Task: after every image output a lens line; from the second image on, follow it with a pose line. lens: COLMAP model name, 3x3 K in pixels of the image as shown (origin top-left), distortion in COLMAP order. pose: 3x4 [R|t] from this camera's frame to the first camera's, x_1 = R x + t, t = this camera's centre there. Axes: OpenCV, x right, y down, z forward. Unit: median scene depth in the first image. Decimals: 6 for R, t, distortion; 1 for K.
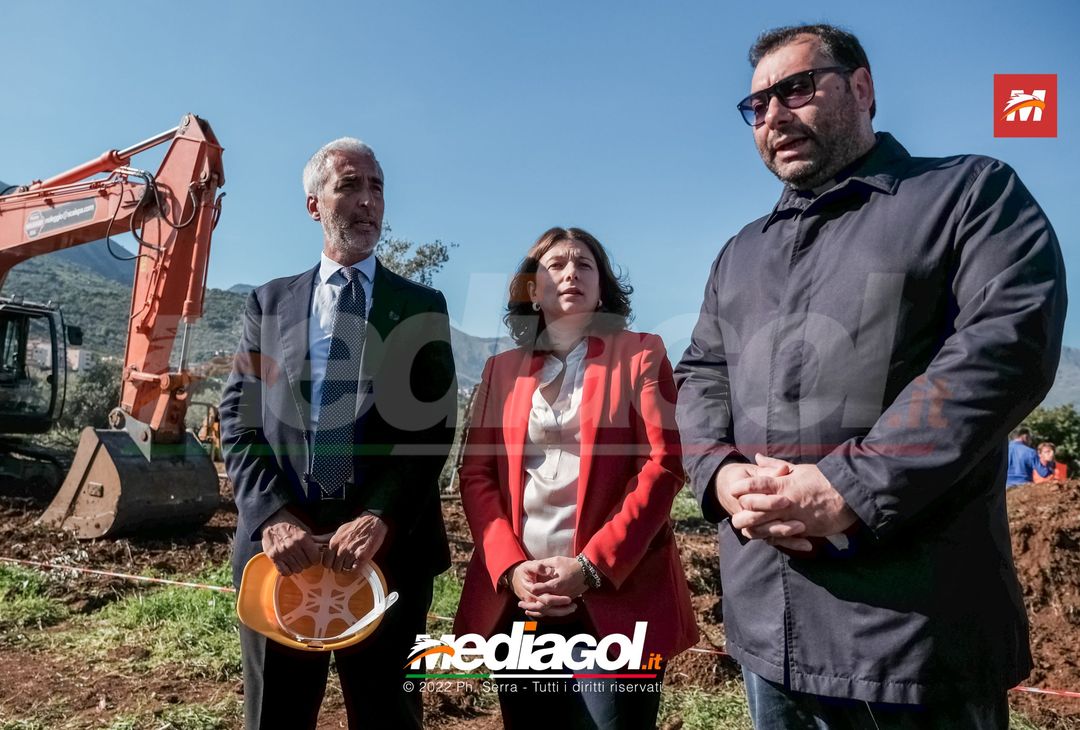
lens RADIAL K [[797.5, 0, 486.8], [0, 797.5, 364.0], [0, 0, 1]] dist [-0.008307, -0.000031]
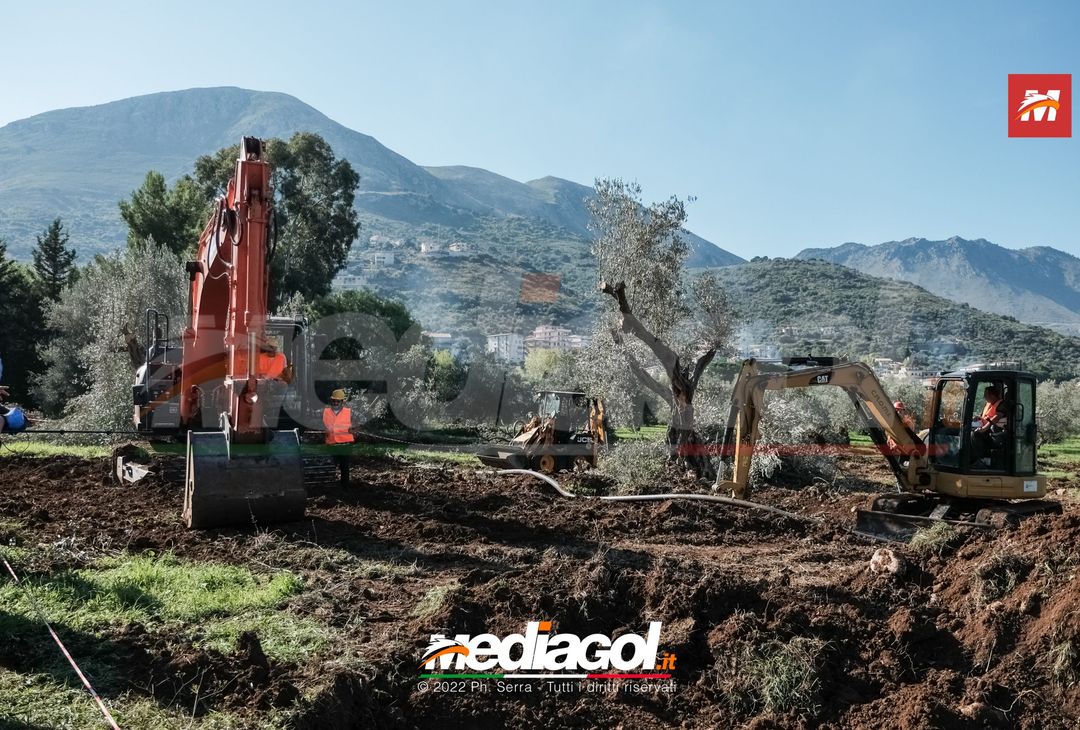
lens RADIAL K [[927.5, 0, 550.4], [0, 927.5, 367.5], [0, 0, 1]] dist [0.008501, 0.000738]
pose [[0.828406, -0.063460, -0.556521, 0.645501], [0.079963, 0.996783, 0.005367, 0.022753], [0.554391, -0.048947, 0.830816, 0.176961]]
